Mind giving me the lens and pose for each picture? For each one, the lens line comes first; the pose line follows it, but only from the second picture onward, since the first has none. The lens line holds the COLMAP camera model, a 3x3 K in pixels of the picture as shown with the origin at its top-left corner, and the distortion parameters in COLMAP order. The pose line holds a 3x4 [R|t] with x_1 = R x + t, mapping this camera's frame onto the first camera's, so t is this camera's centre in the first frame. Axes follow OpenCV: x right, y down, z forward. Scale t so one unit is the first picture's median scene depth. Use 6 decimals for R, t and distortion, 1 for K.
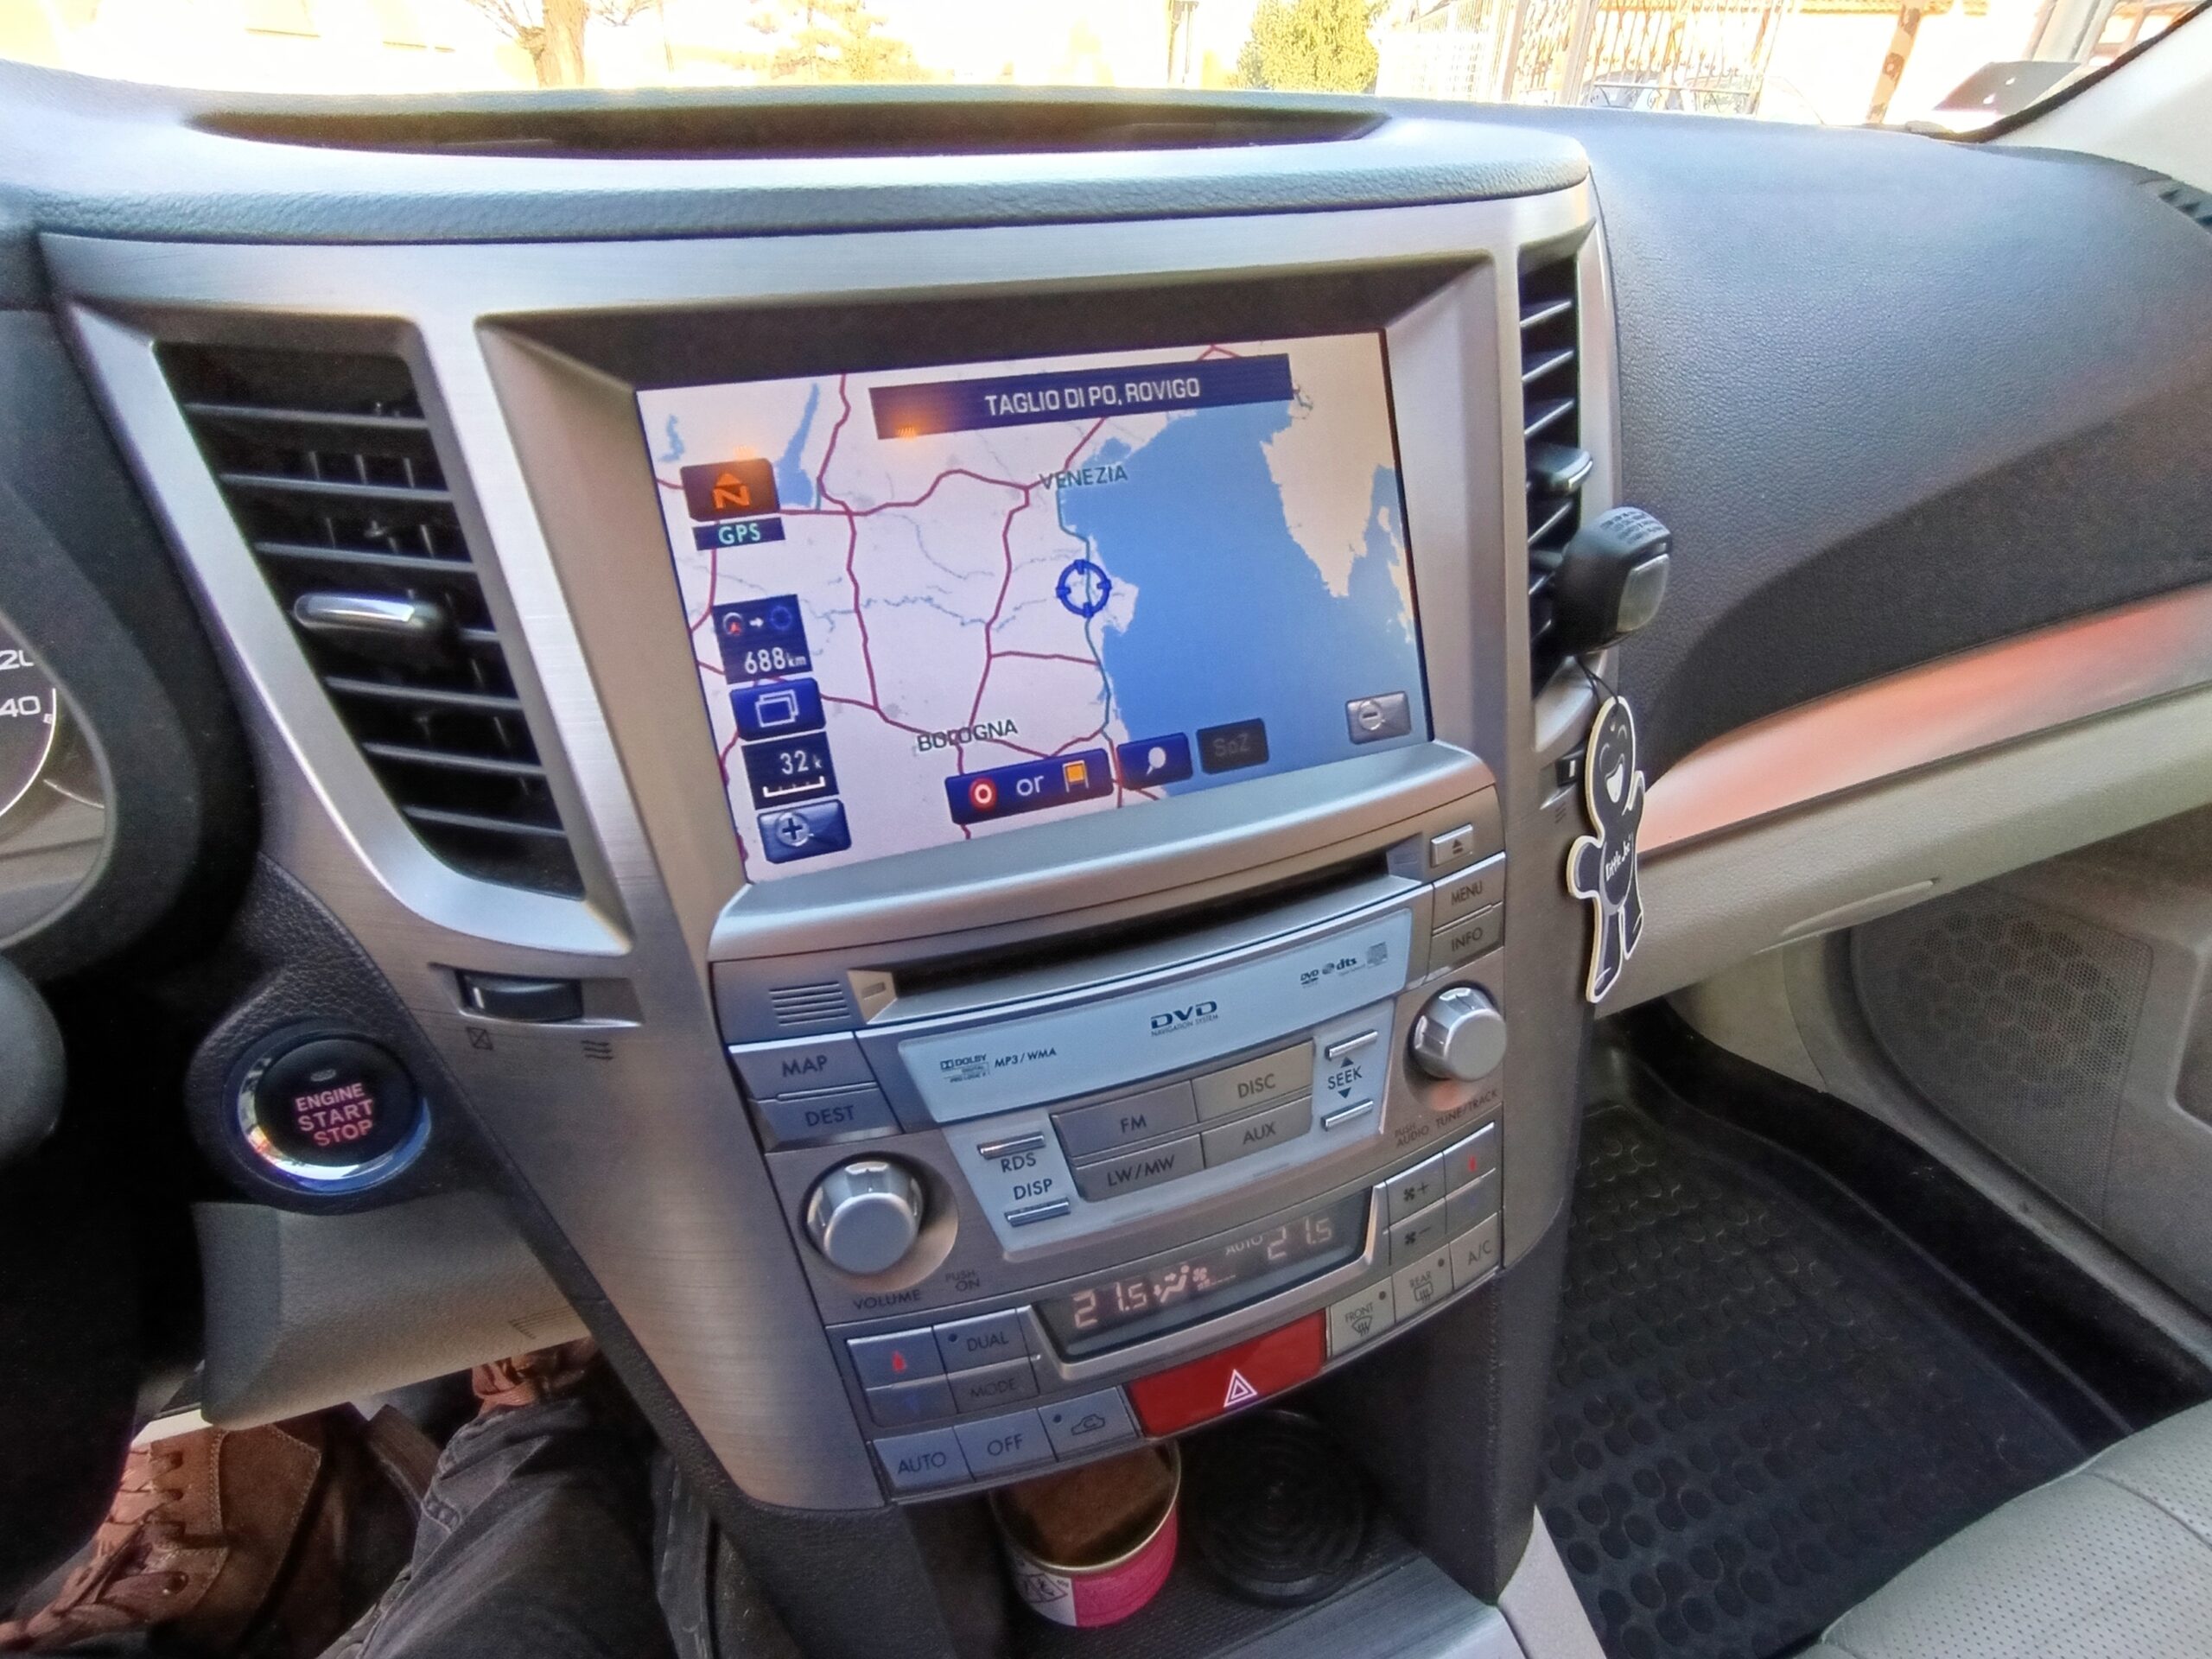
lens RADIAL K [[1006.2, 0, 1108.4], [0, 1006.2, 845.7], [0, 0, 1]] dist [-0.022752, 0.014080]
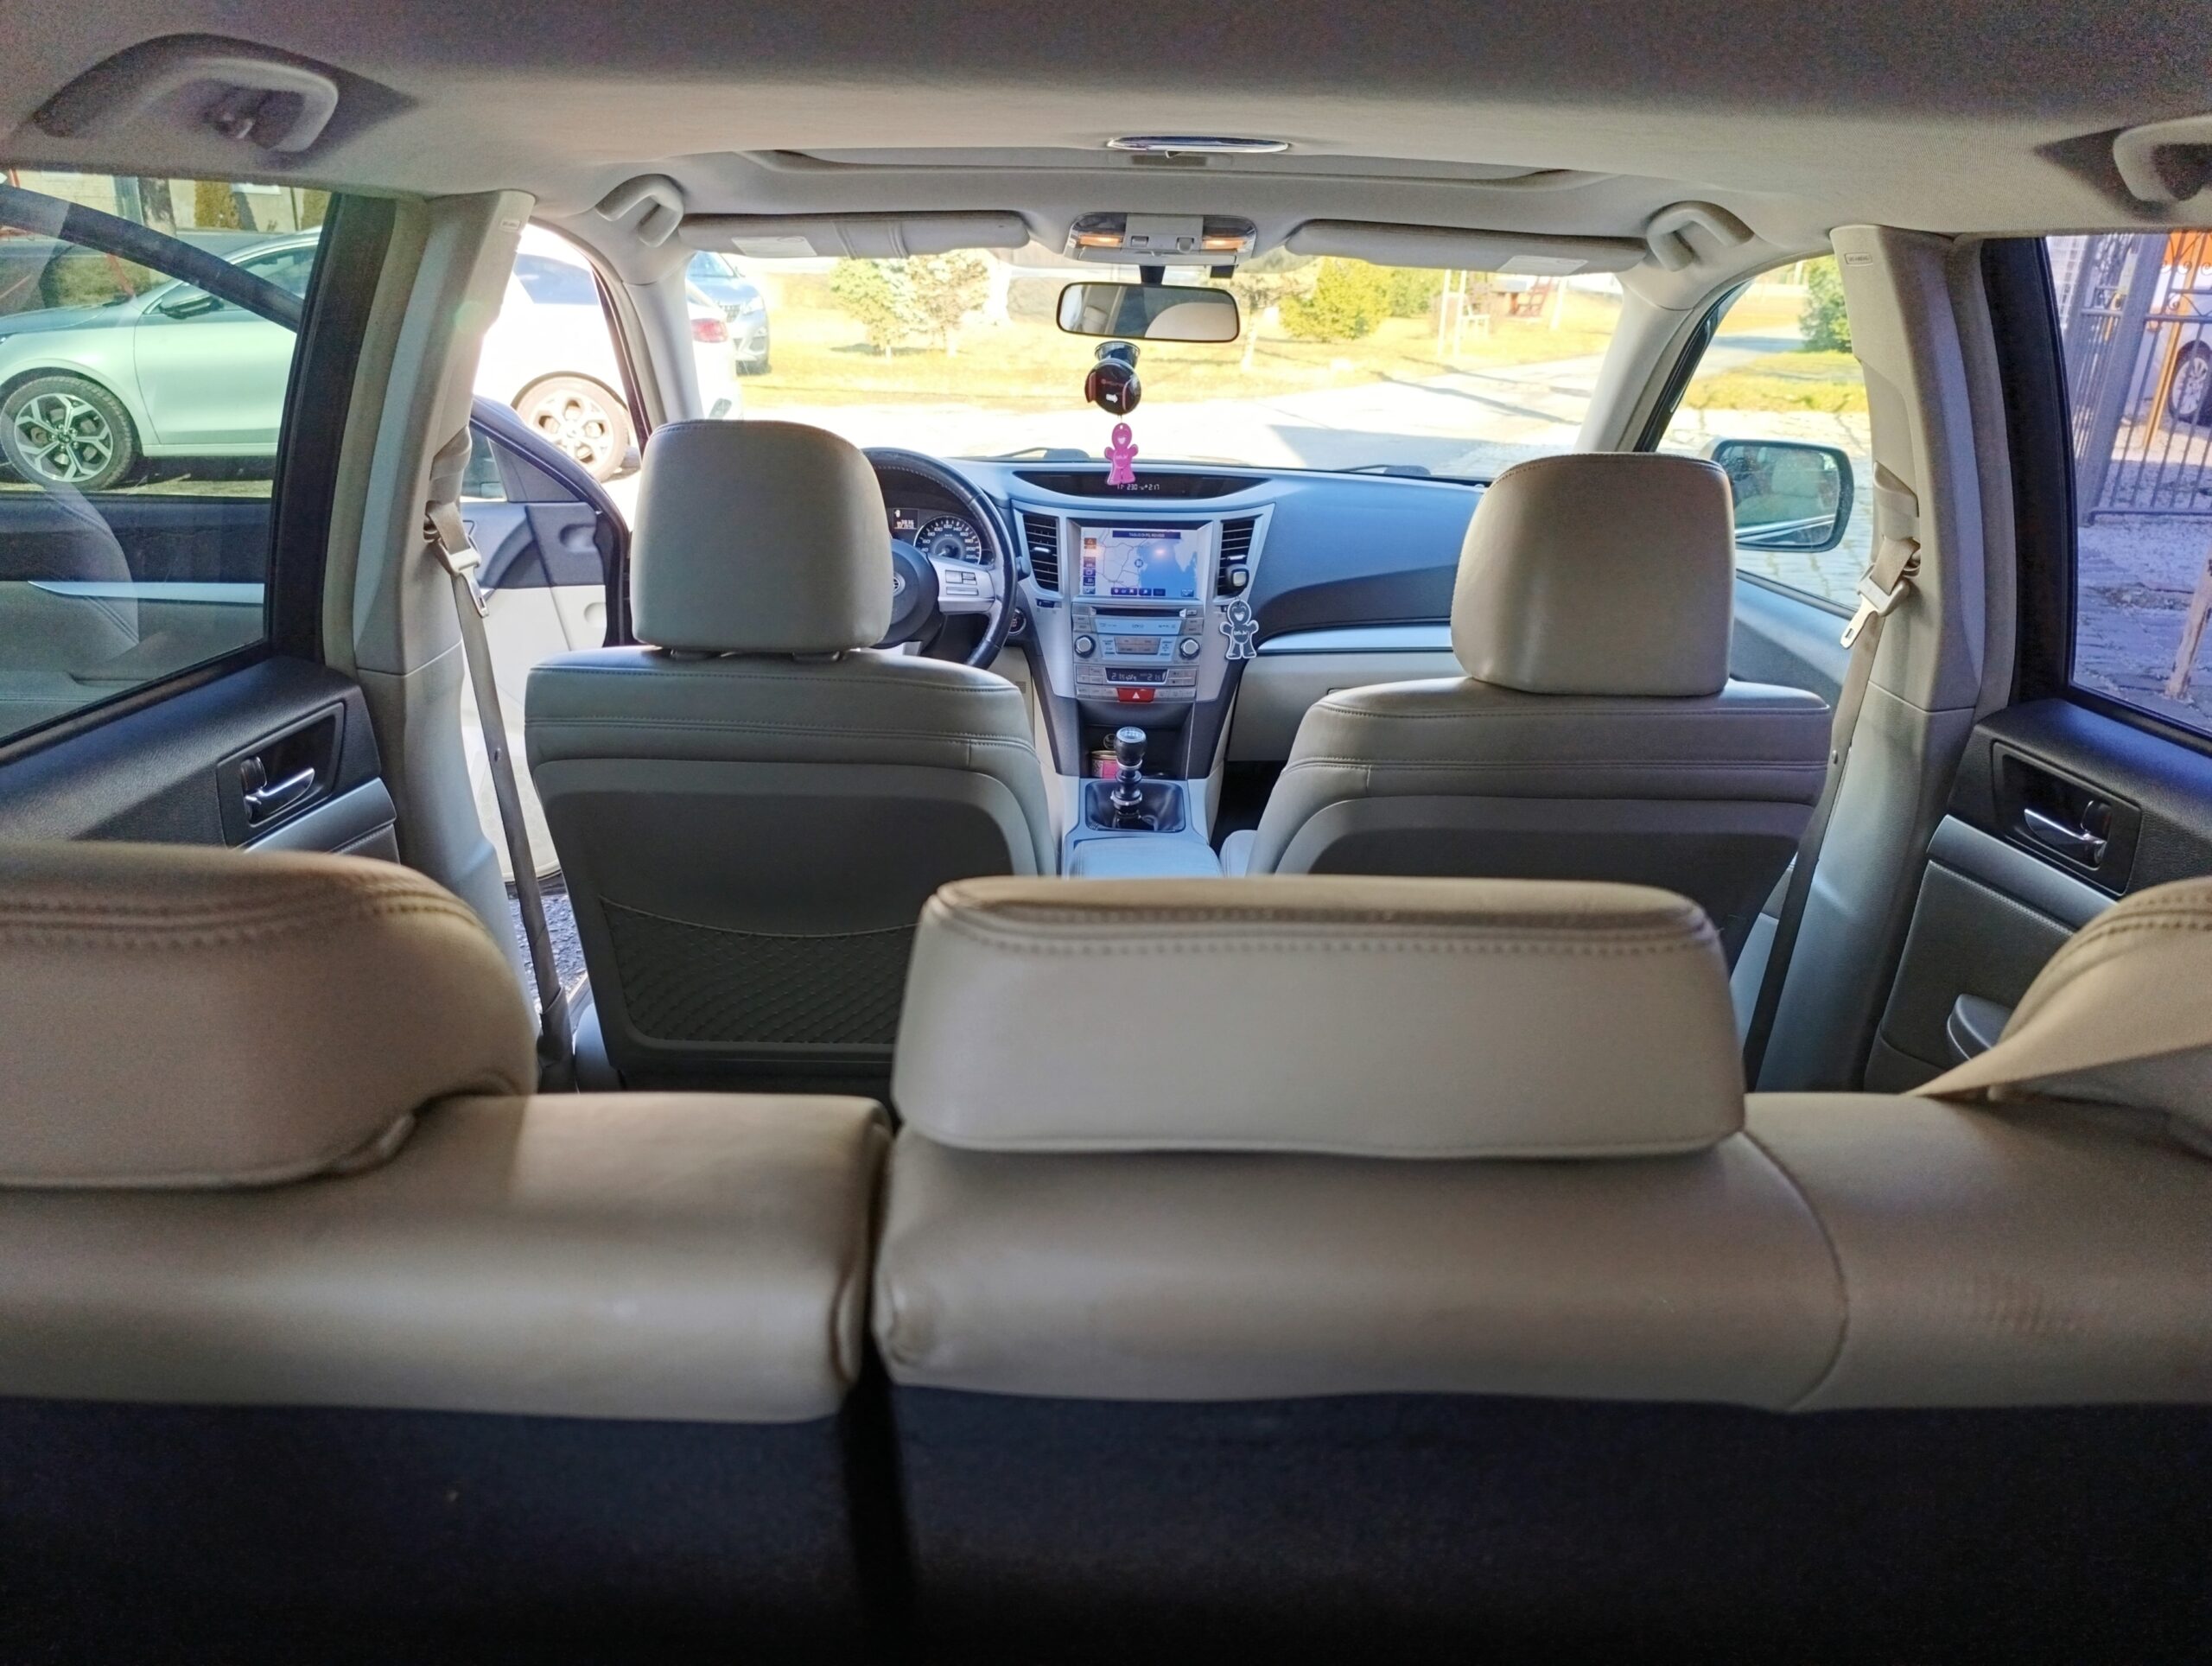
lens RADIAL K [[1523.5, 0, 1106.0], [0, 1523.5, 833.0], [0, 0, 1]] dist [0.023896, -0.049781]
pose [[0.937875, 0.169301, -0.302867, 2.836428], [-0.232134, 0.954920, -0.185045, 3.041056], [0.257886, 0.243855, 0.934896, -7.256113]]
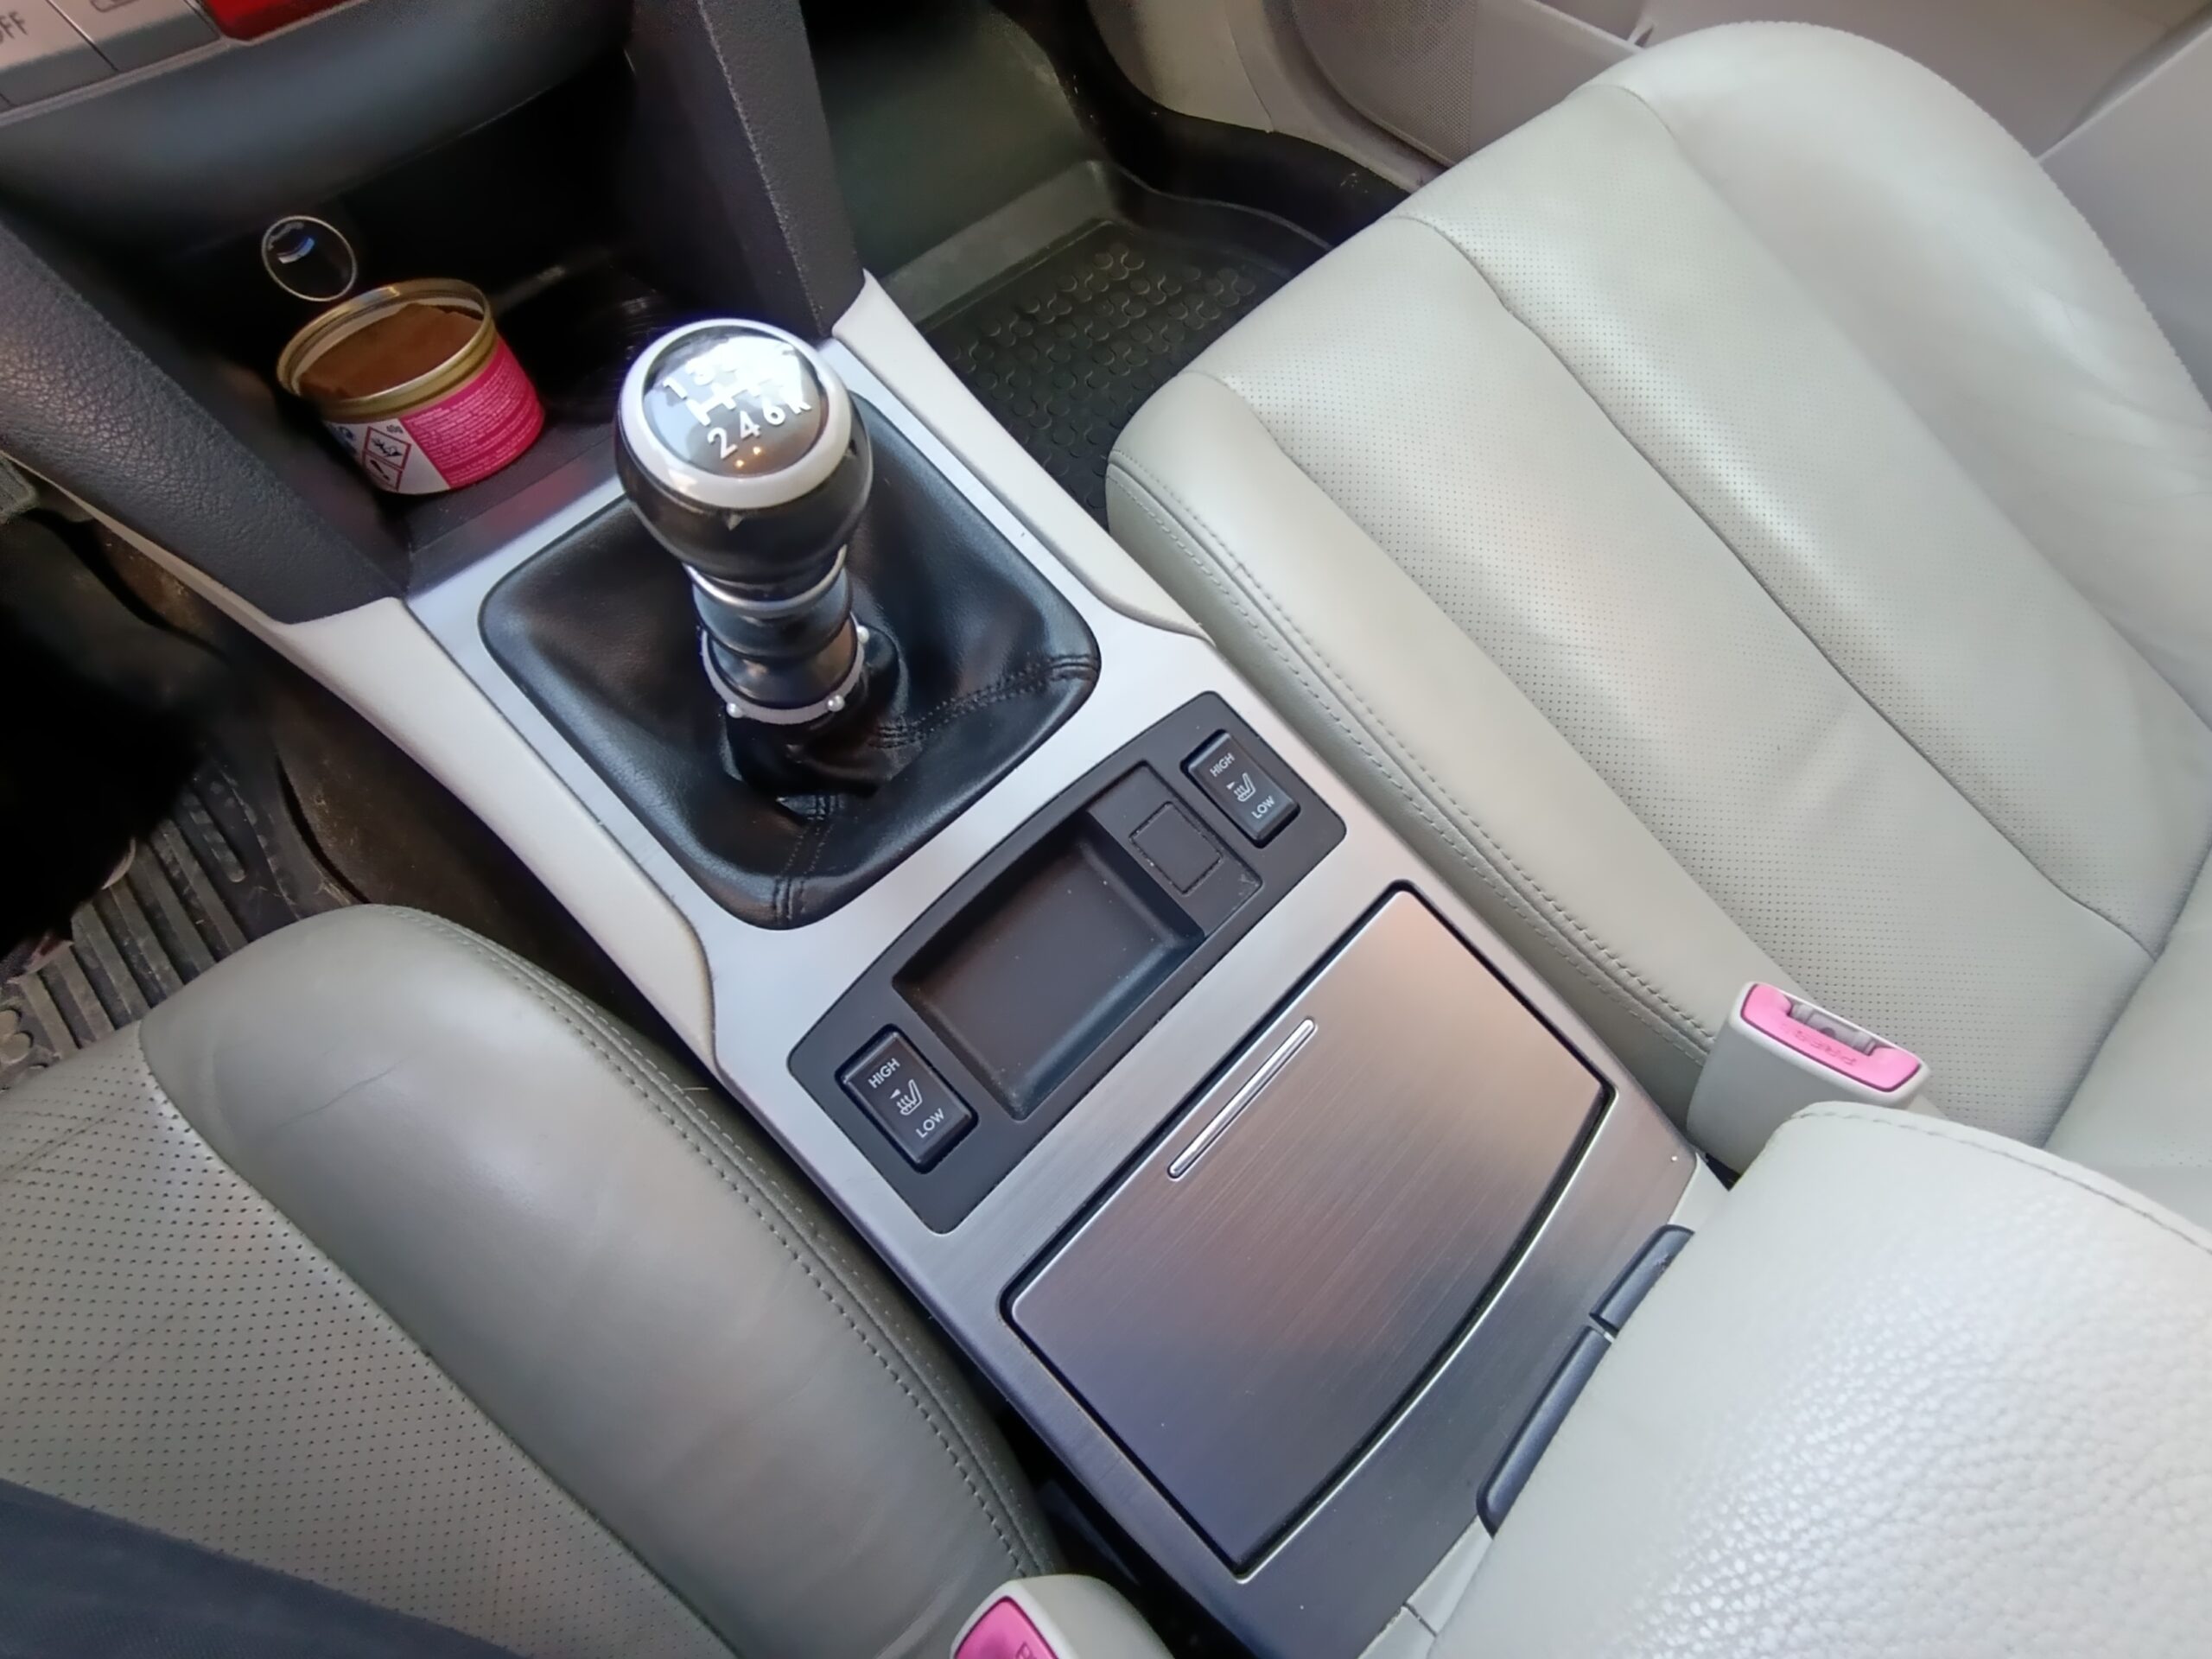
lens RADIAL K [[1009.5, 0, 1117.6], [0, 1009.5, 852.9], [0, 0, 1]] dist [-0.014897, 0.014426]
pose [[0.906414, -0.362724, 0.216436, 0.292895], [0.200993, 0.821066, 0.534277, 0.880043], [-0.371504, -0.440774, 0.817131, -0.310171]]
